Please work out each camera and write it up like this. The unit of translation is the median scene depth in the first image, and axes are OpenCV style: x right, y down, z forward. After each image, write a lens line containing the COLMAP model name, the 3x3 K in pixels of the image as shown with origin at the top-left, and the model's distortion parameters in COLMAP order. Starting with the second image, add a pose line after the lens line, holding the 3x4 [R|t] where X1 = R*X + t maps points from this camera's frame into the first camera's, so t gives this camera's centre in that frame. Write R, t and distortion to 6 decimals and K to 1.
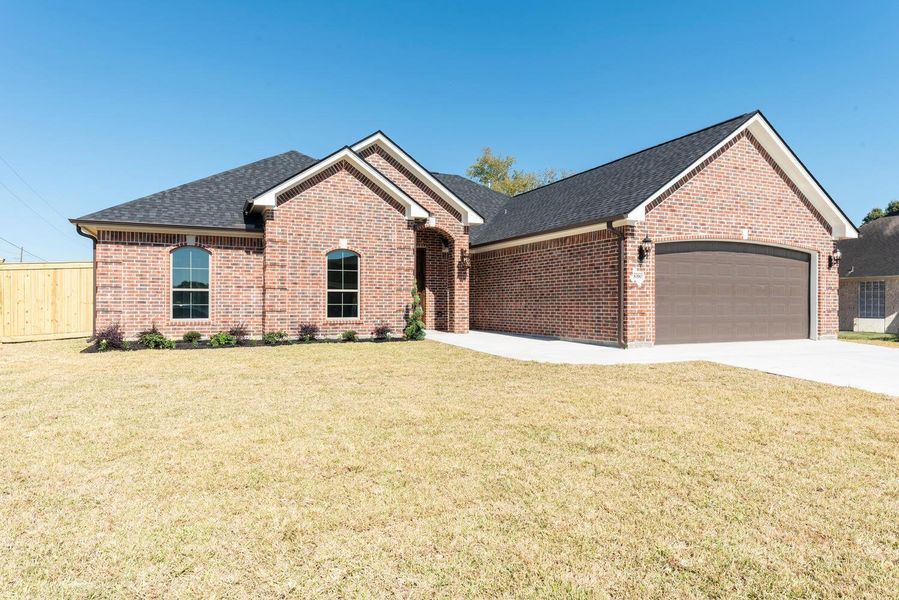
lens RADIAL K [[538.1, 0, 449.5], [0, 538.1, 300.0], [0, 0, 1]] dist [0.003604, -0.000117]
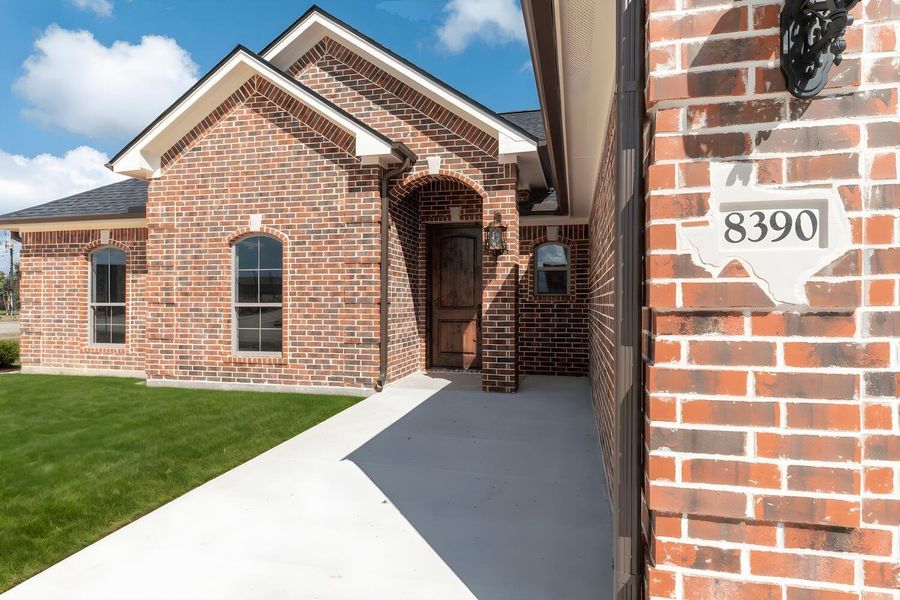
lens RADIAL K [[505.1, 0, 452.7], [0, 505.1, 303.2], [0, 0, 1]] dist [0.000949, -0.000206]
pose [[0.793433, 0.000610, -0.608657, 0.309535], [0.005562, 0.999950, 0.008253, -0.023742], [0.608632, -0.009934, 0.793390, 0.735844]]
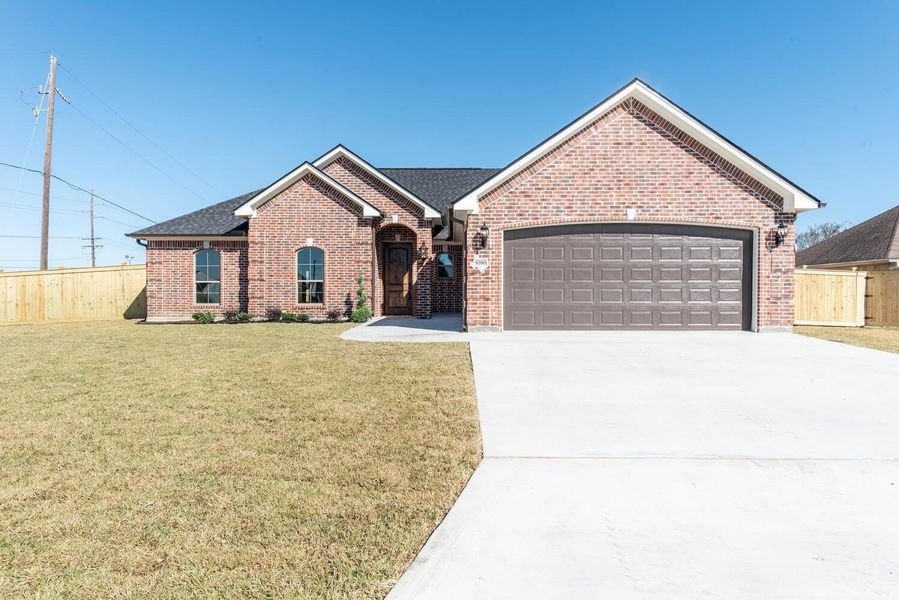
lens RADIAL K [[538.1, 0, 449.5], [0, 538.1, 300.0], [0, 0, 1]] dist [0.003604, -0.000117]
pose [[0.911900, 0.001637, -0.410409, 0.615031], [0.003533, 0.999924, 0.011837, 0.012715], [0.410397, -0.012244, 0.911825, 0.025650]]
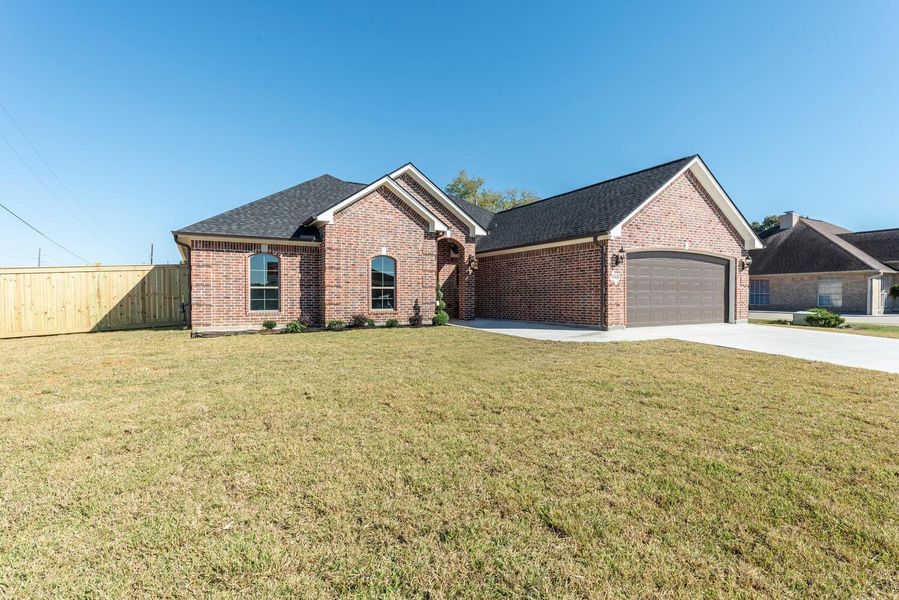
lens RADIAL K [[444.2, 0, 449.5], [0, 444.2, 300.0], [0, 0, 1]] dist [0.001372, 0.000177]
pose [[0.997000, -0.003968, 0.077302, -0.128817], [0.002771, 0.999875, 0.015596, -0.004563], [-0.077354, -0.015335, 0.996886, -0.068825]]
